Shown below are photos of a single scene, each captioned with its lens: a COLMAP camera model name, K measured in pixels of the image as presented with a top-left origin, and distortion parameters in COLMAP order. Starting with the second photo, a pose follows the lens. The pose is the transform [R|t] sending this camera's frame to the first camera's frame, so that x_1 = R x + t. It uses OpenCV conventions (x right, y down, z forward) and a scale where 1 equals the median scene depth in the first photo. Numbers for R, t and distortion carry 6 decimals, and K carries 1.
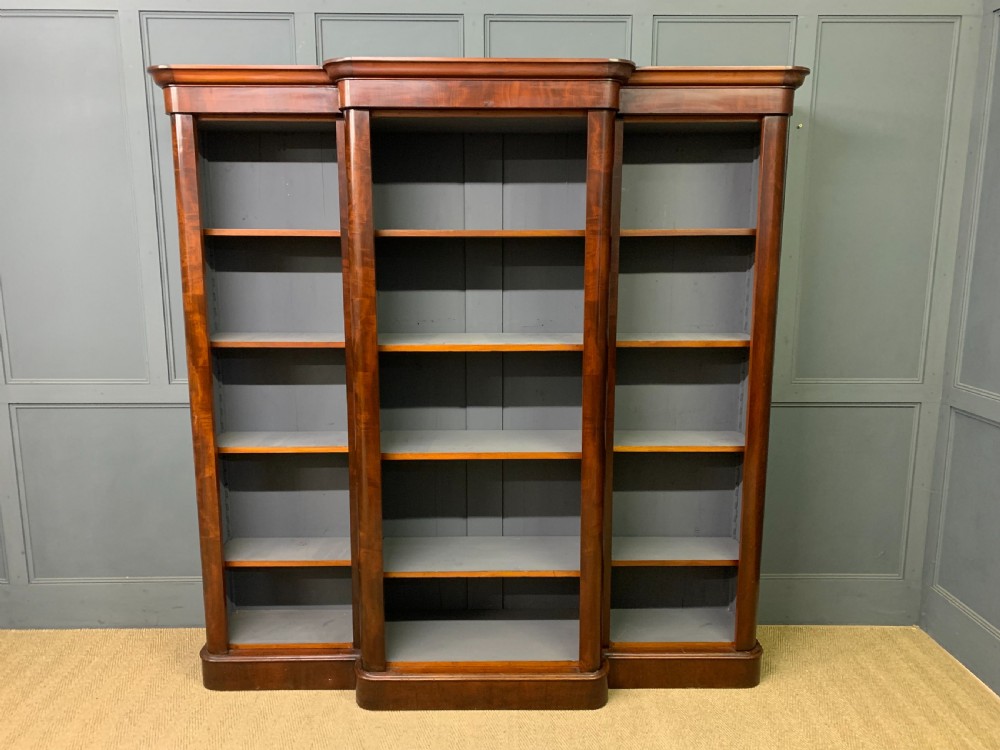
lens RADIAL K [[769.9, 0, 500.0], [0, 769.9, 375.0], [0, 0, 1]] dist [0.045316, -0.047891]
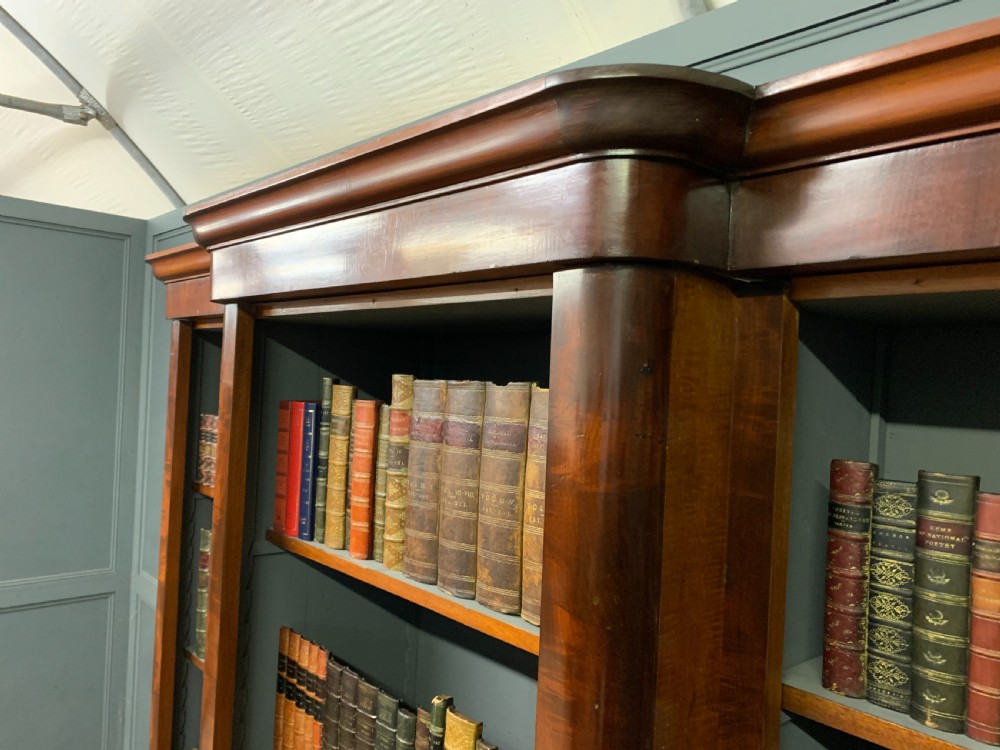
lens RADIAL K [[769.9, 0, 500.0], [0, 769.9, 375.0], [0, 0, 1]] dist [0.045316, -0.047891]
pose [[0.660855, 0.026195, -0.750056, 0.273948], [-0.178041, 0.976334, -0.122770, -0.233433], [0.729090, 0.214674, 0.649879, 0.708892]]
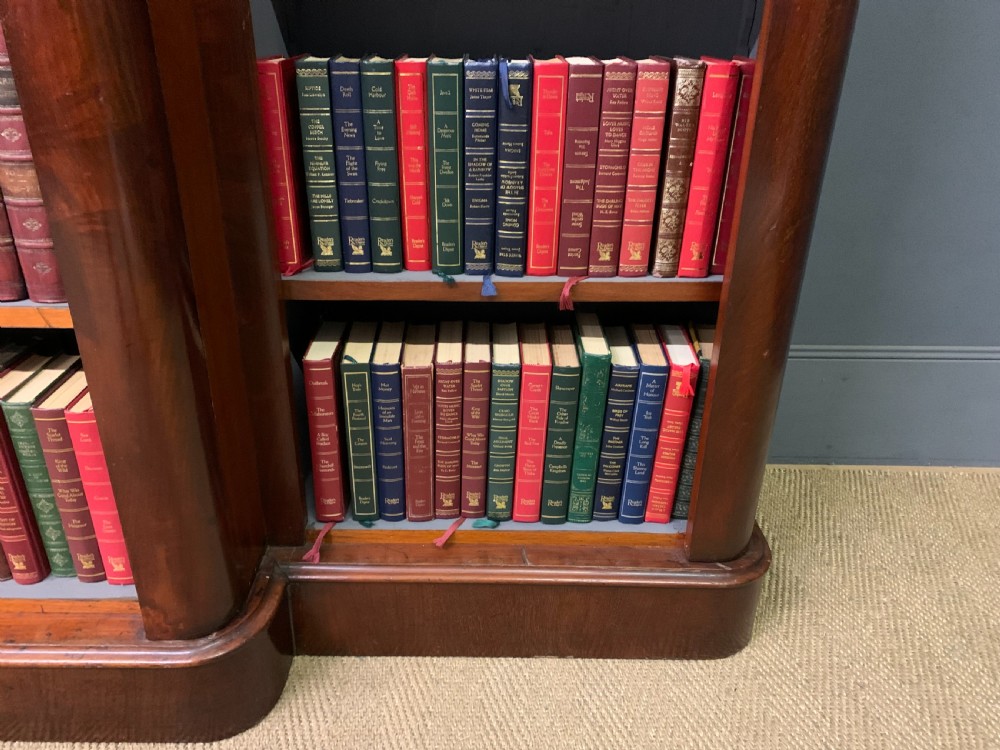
lens RADIAL K [[769.9, 0, 500.0], [0, 769.9, 375.0], [0, 0, 1]] dist [0.045316, -0.047891]
pose [[0.999887, 0.014277, -0.004776, 0.235959], [-0.012585, 0.966774, 0.255323, 0.207655], [0.008262, -0.255233, 0.966844, 0.736509]]
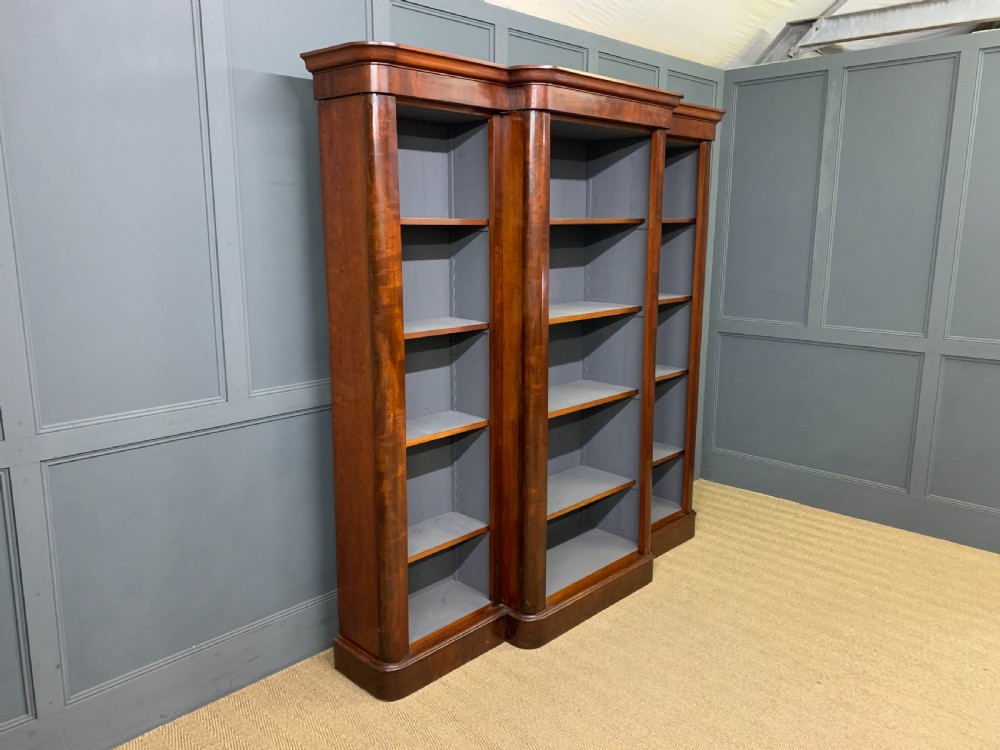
lens RADIAL K [[769.9, 0, 500.0], [0, 769.9, 375.0], [0, 0, 1]] dist [0.045316, -0.047891]
pose [[0.701334, -0.138635, 0.699222, -0.933665], [0.127397, 0.989490, 0.068405, -0.041391], [-0.701357, 0.041104, 0.711624, 0.224287]]
